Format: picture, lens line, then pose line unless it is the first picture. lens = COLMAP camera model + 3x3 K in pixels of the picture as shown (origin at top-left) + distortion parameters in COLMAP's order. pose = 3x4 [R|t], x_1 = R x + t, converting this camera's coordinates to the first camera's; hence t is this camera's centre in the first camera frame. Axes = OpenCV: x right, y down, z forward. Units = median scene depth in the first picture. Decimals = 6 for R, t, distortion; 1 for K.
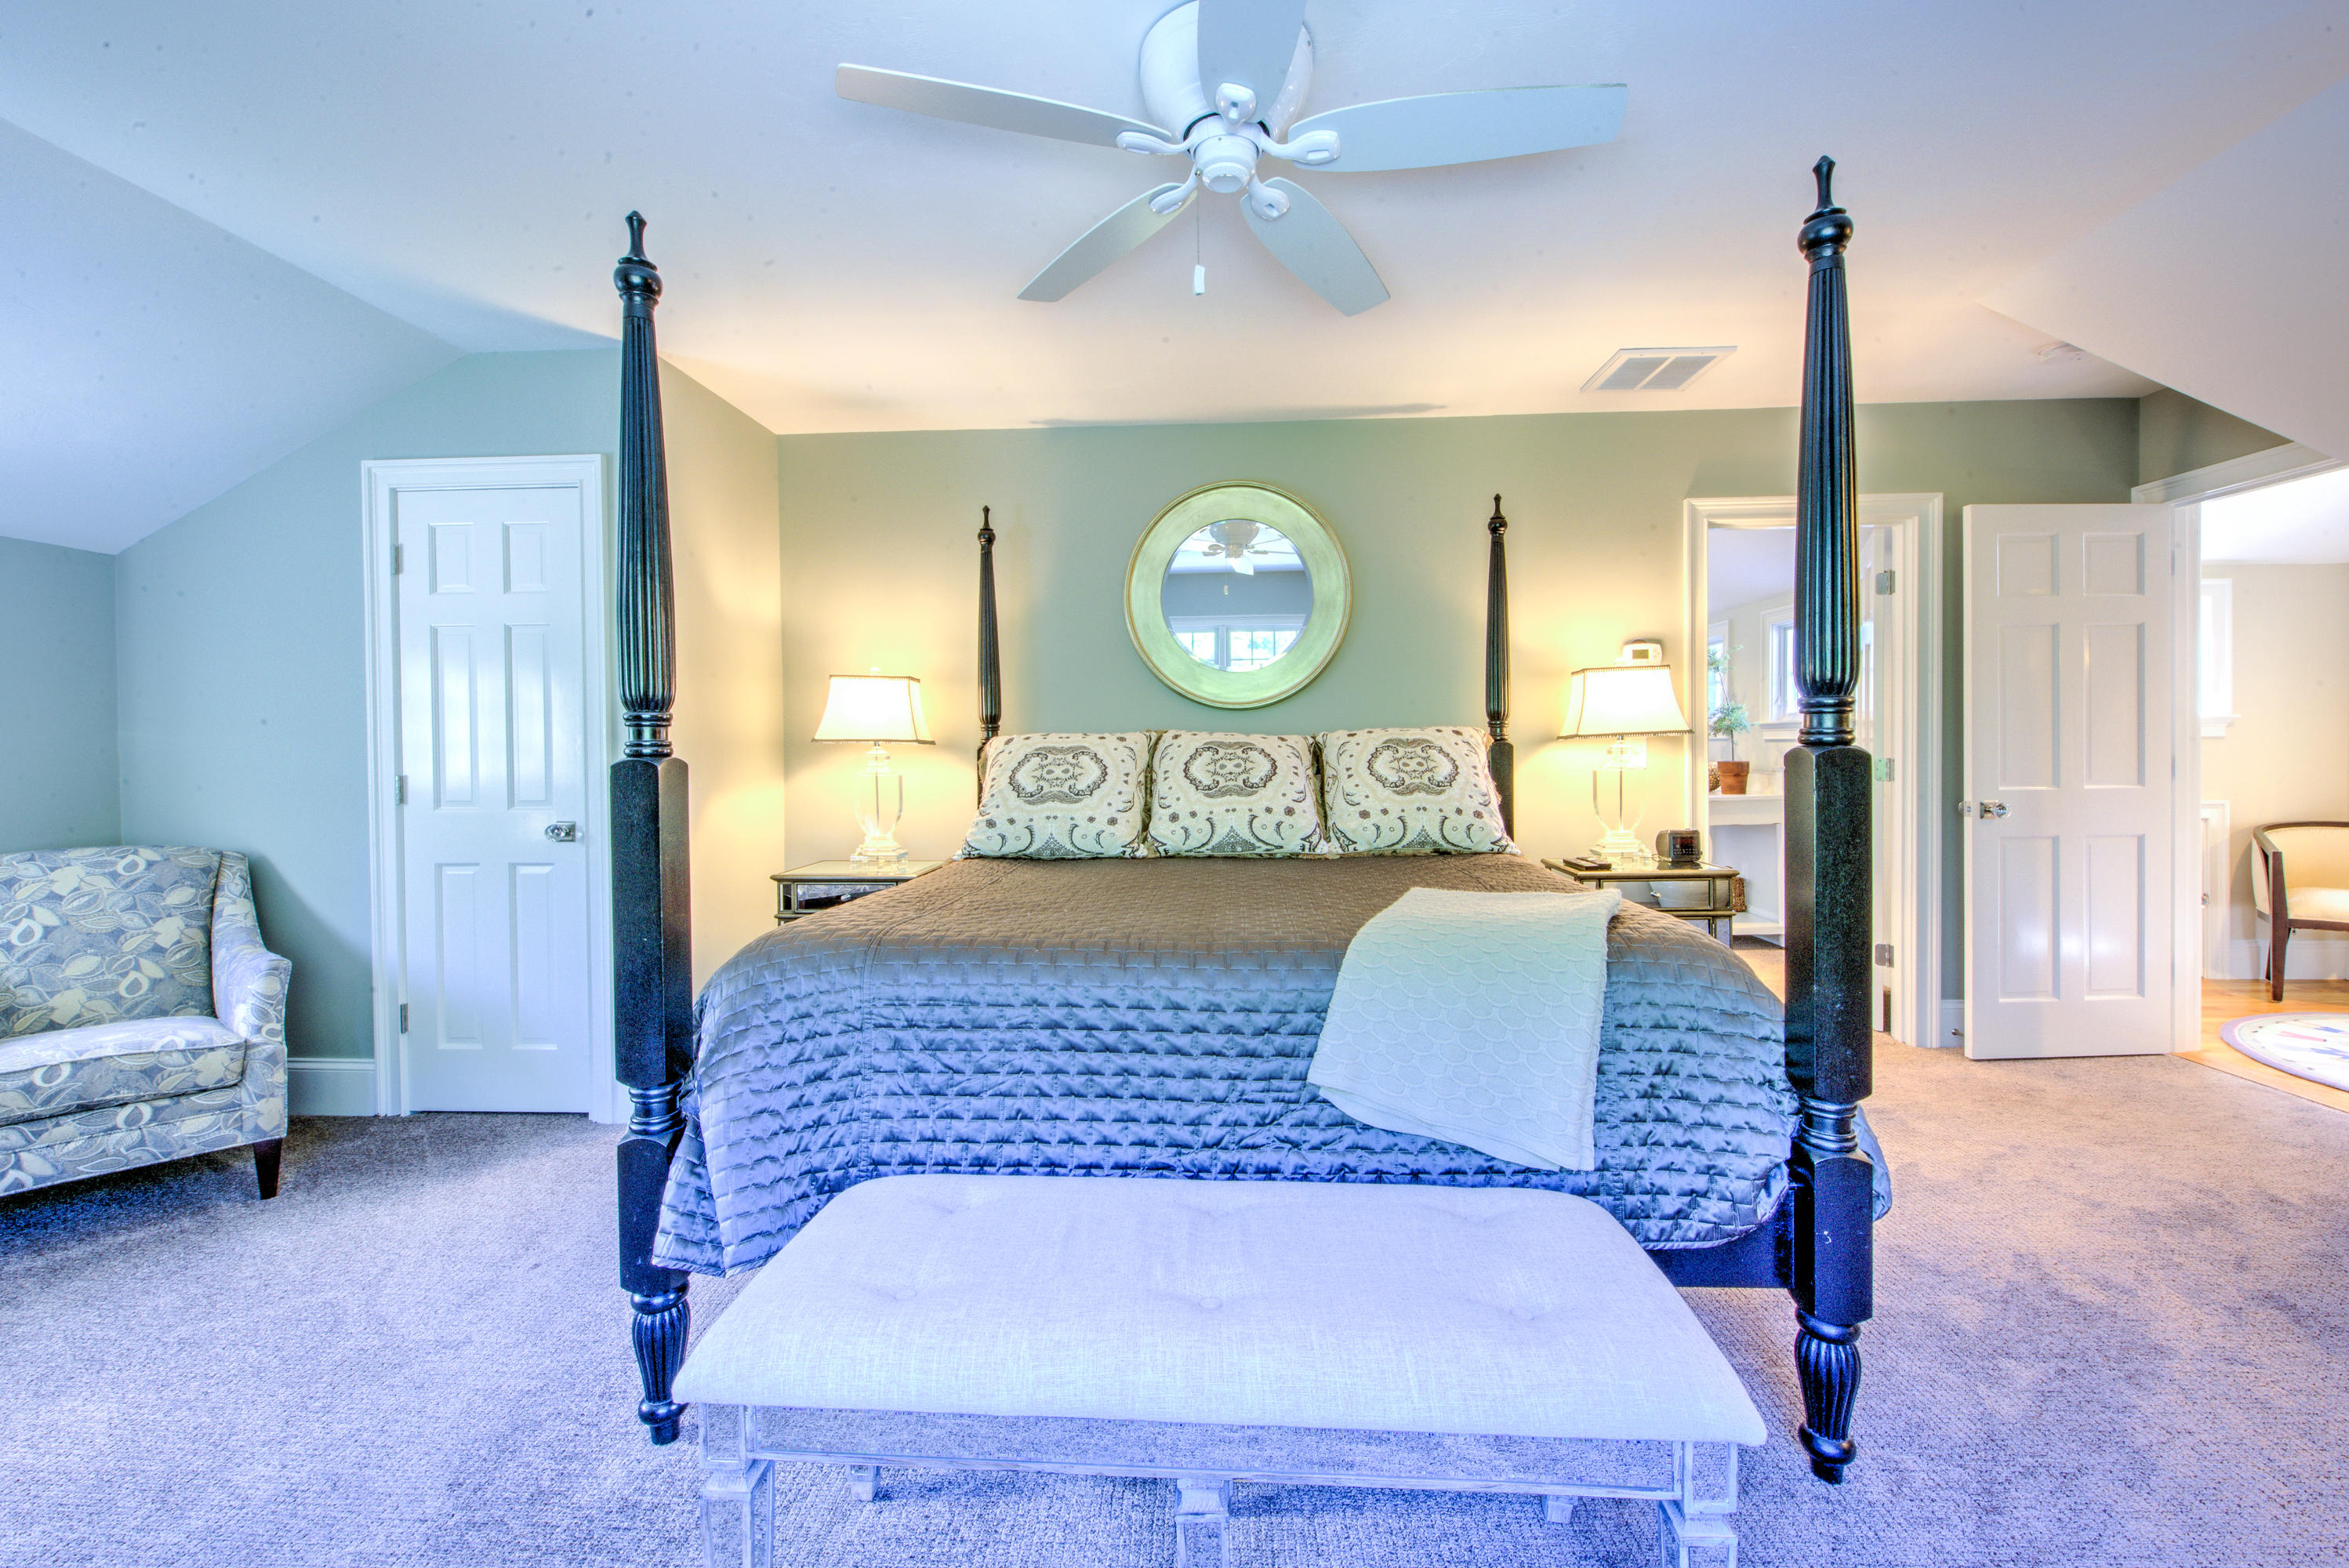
lens RADIAL K [[945.9, 0, 1175.8], [0, 945.9, 761.1], [0, 0, 1]] dist [0.000246, -0.000350]
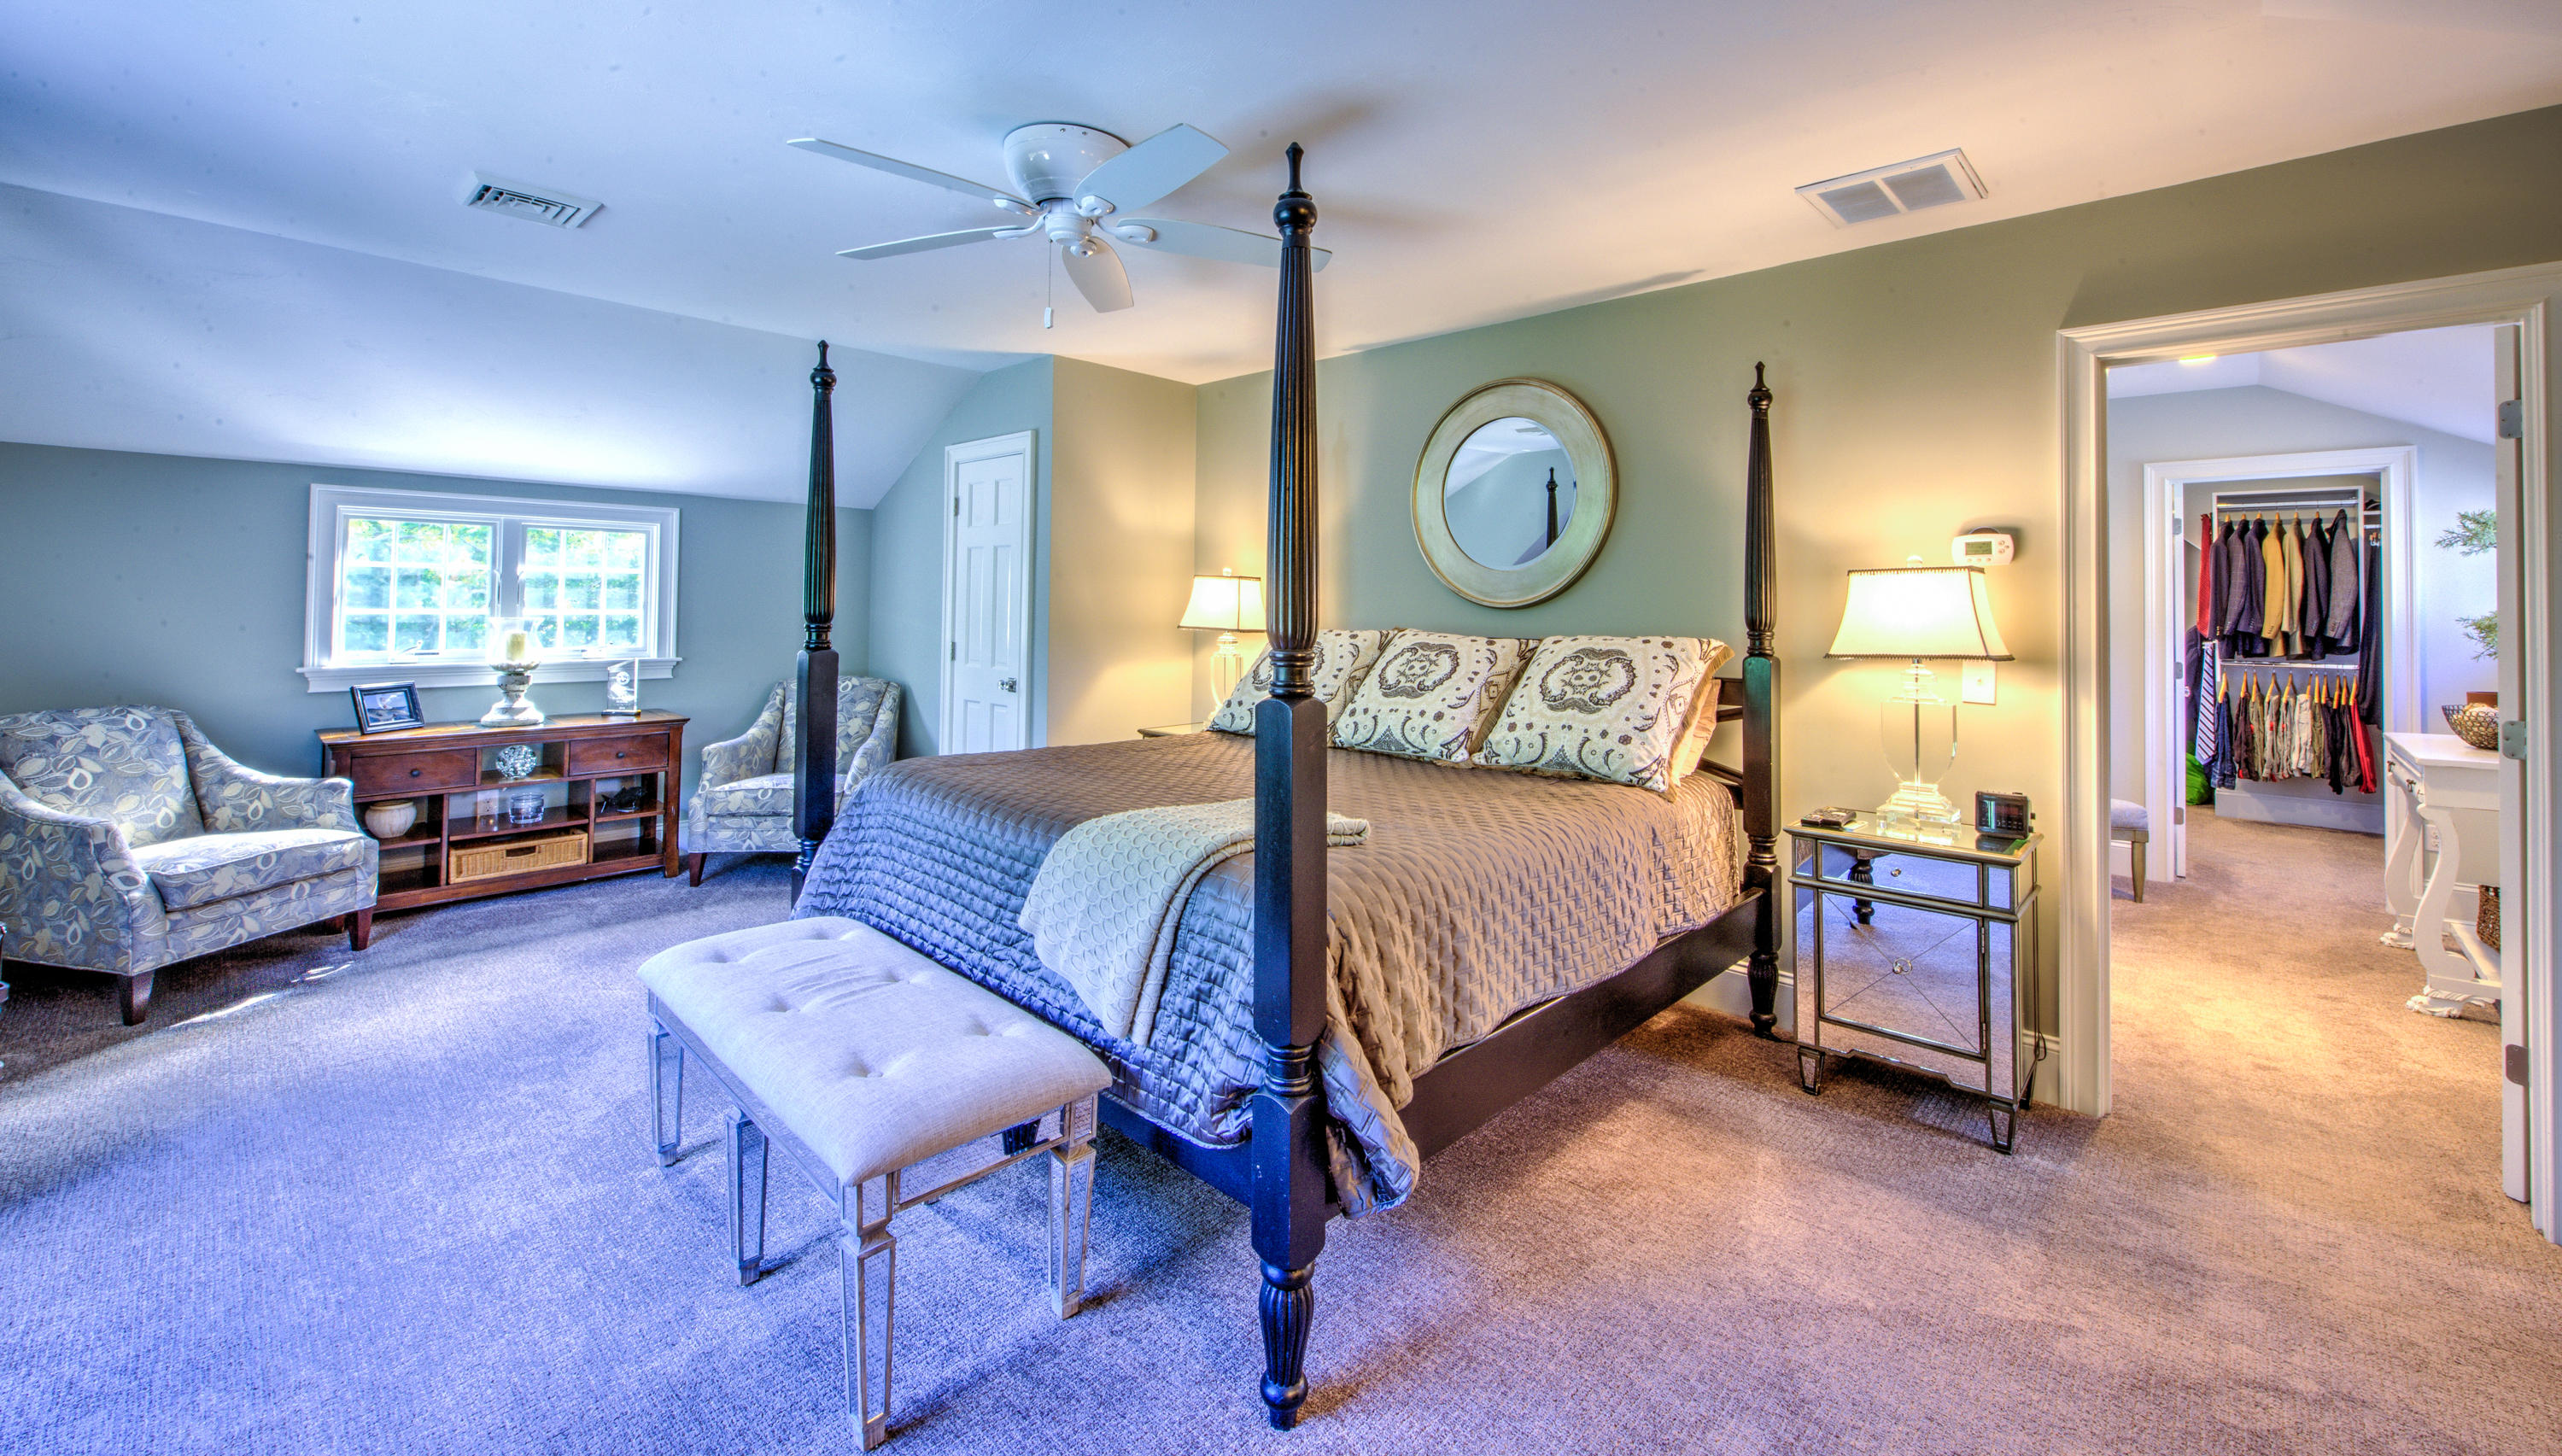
lens RADIAL K [[987.2, 0, 1286.2], [0, 987.2, 586.3], [0, 0, 1]] dist [-0.000459, -0.000237]
pose [[0.774437, 0.008952, -0.632587, 0.662501], [-0.033715, 0.999063, -0.027137, -0.052353], [0.631752, 0.042344, 0.774013, 0.072031]]
